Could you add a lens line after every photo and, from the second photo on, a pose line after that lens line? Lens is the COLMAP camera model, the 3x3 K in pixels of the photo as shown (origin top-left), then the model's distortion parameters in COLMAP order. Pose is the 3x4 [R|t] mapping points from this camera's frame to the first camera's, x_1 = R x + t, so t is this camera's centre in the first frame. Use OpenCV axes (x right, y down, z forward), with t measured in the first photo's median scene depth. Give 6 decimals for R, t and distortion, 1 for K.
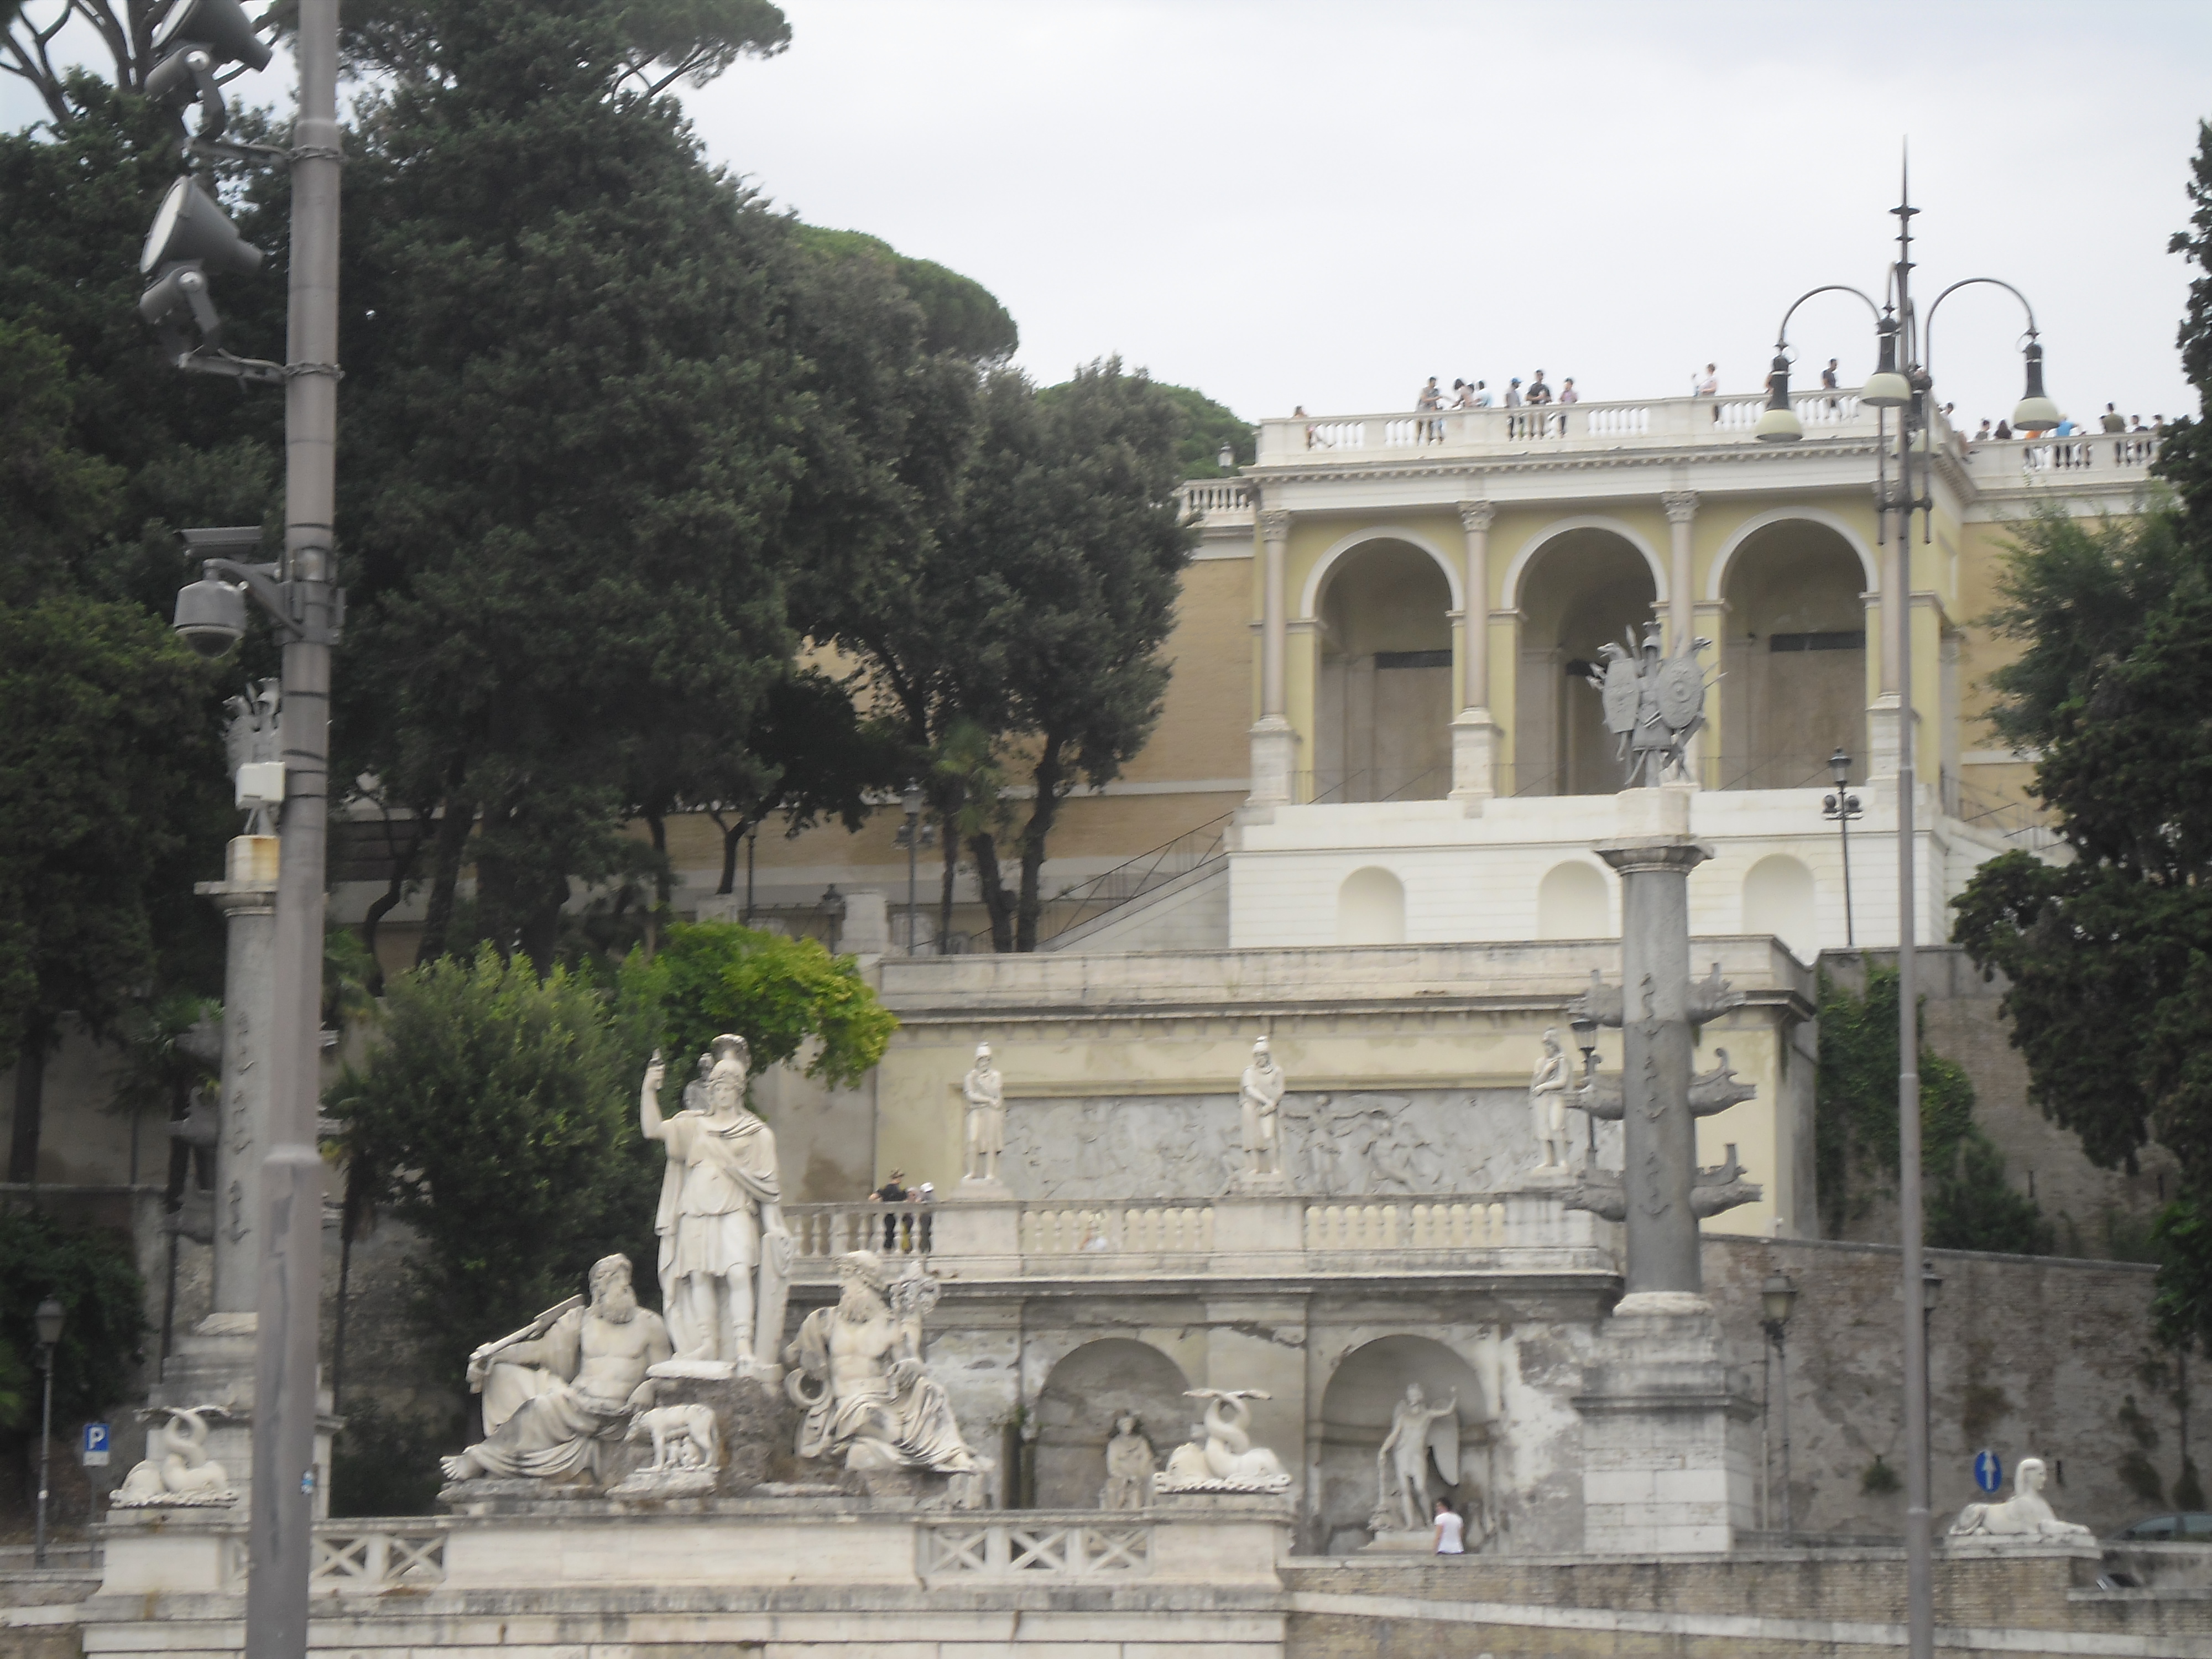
lens RADIAL K [[6898.0, 0, 1106.0], [0, 6898.0, 829.5], [0, 0, 1]] dist [0.536043, -0.337585]
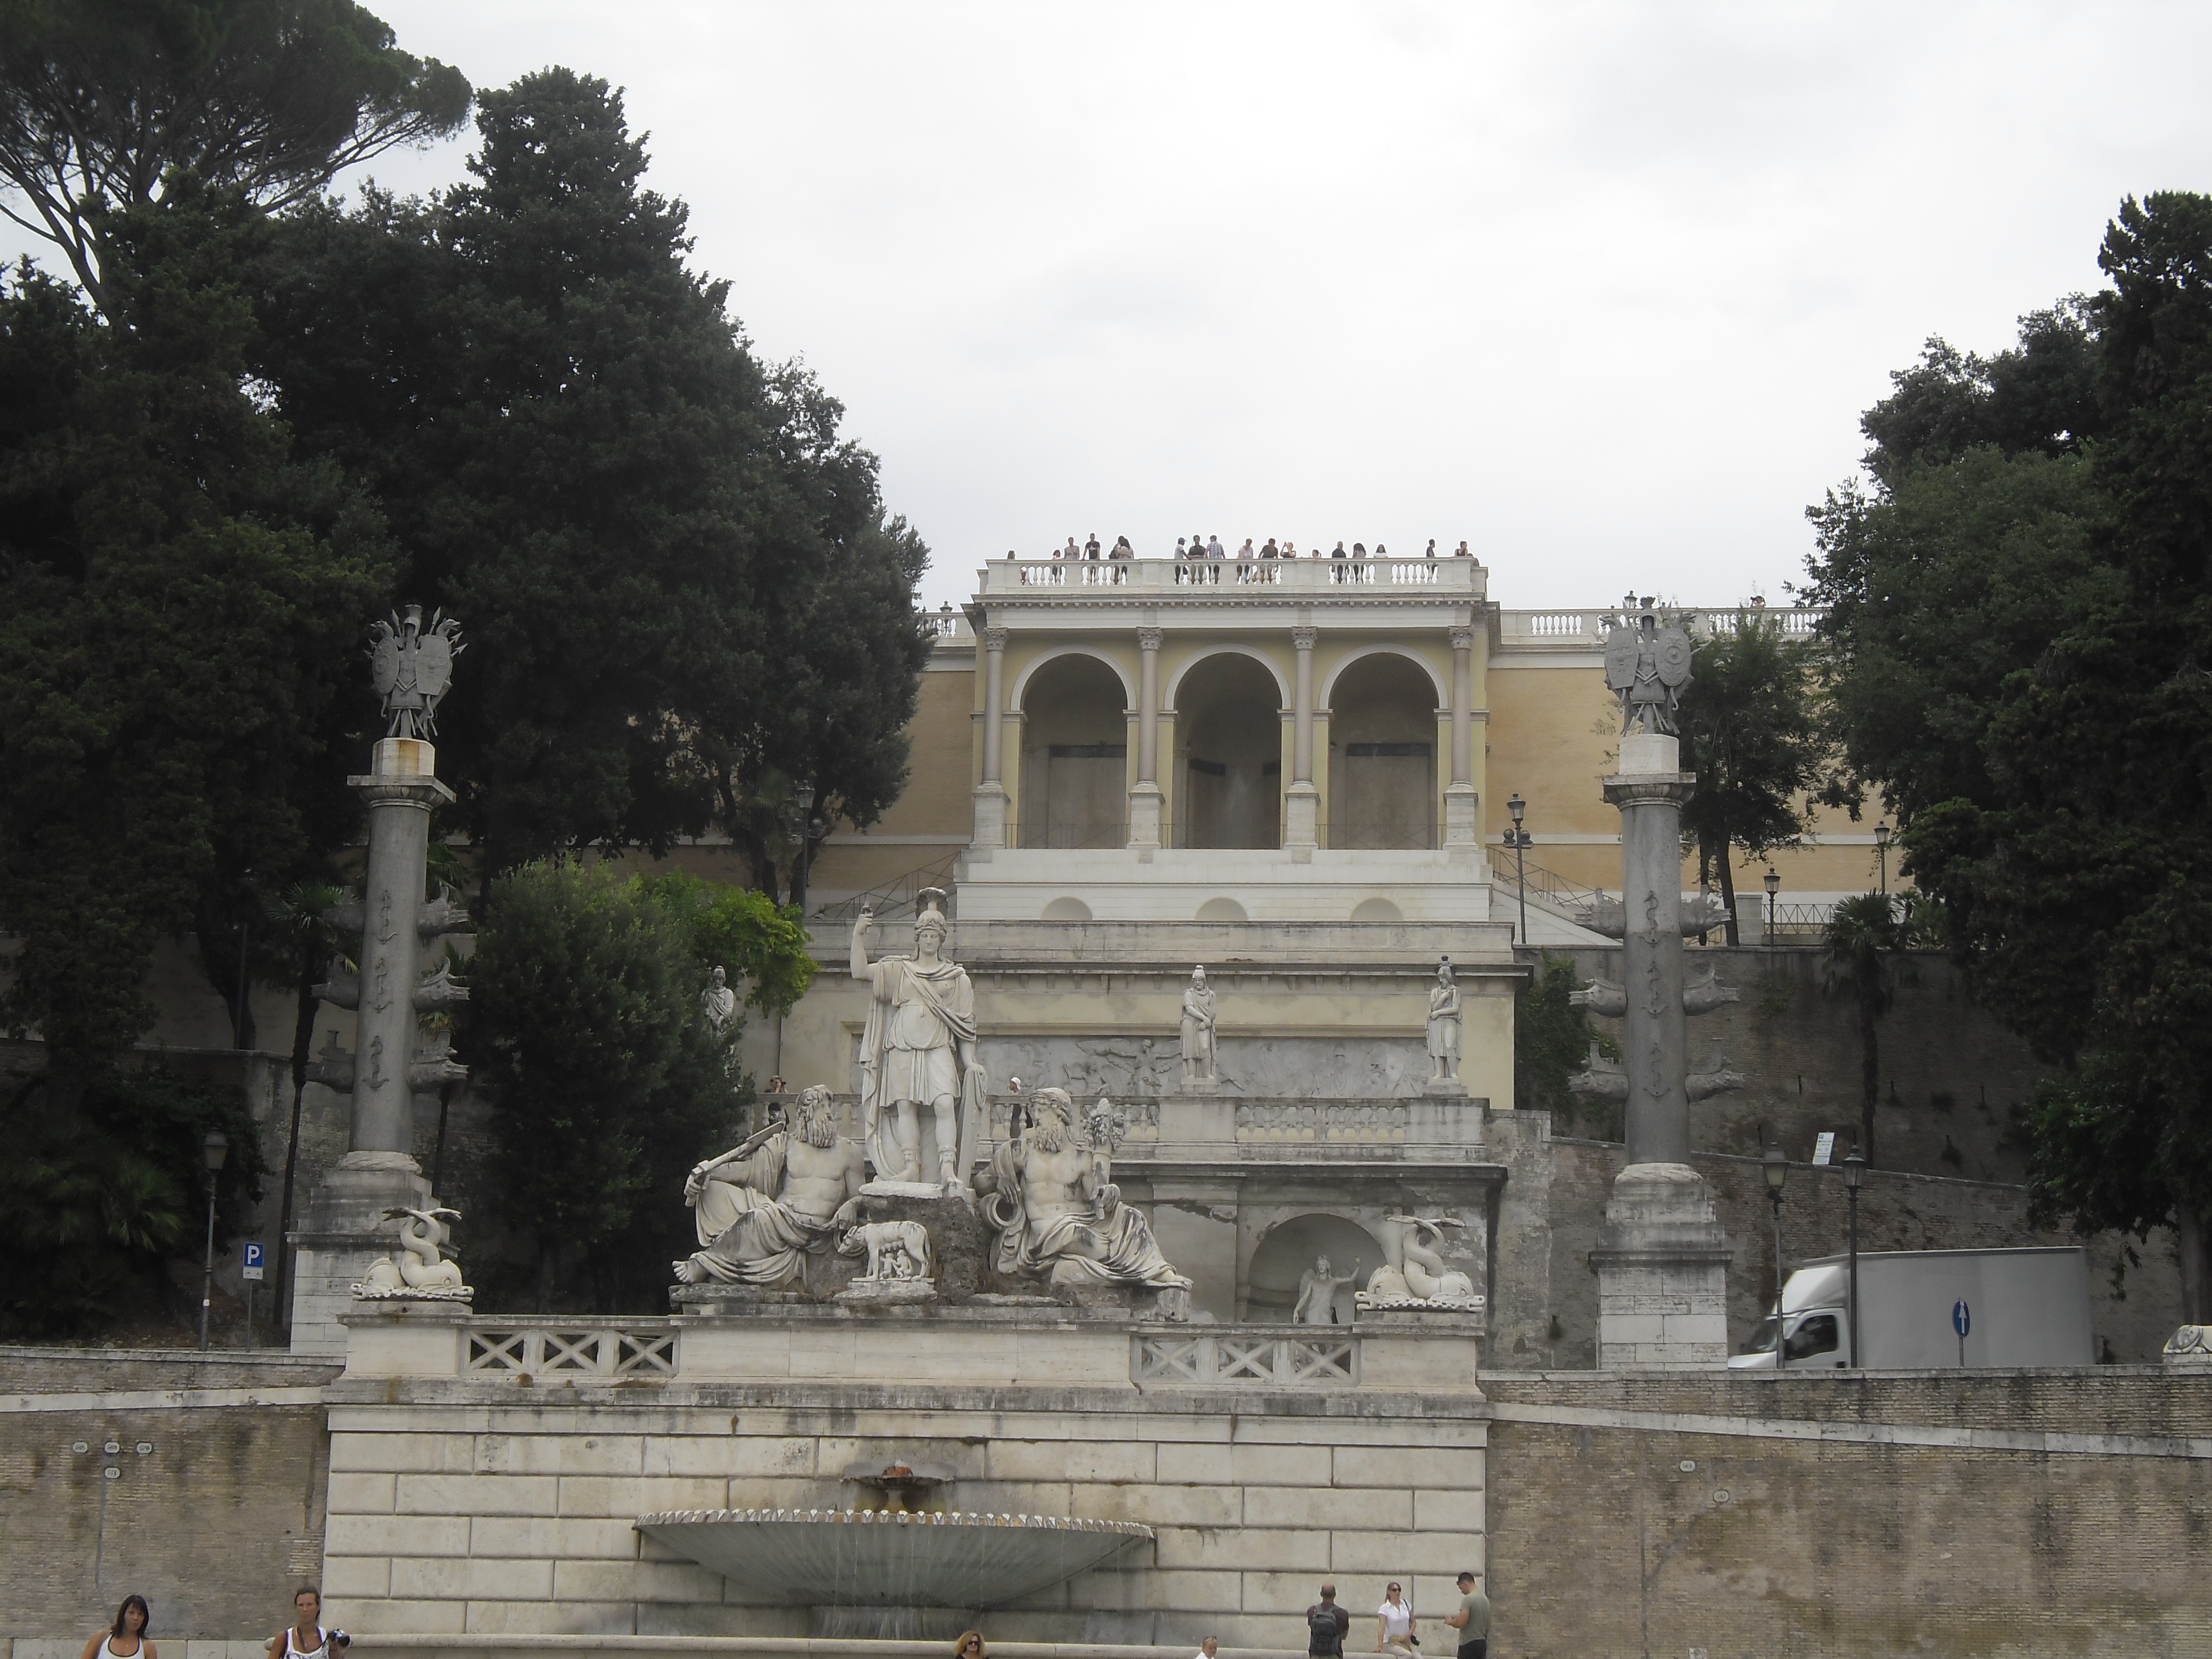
lens RADIAL K [[4149.4, 0, 1106.0], [0, 4149.4, 829.5], [0, 0, 1]] dist [0.053665, -0.009999]
pose [[0.985398, 0.045696, 0.164018, -0.121350], [-0.037583, 0.997928, -0.052232, 0.048086], [-0.166065, 0.045305, 0.985074, 0.311383]]
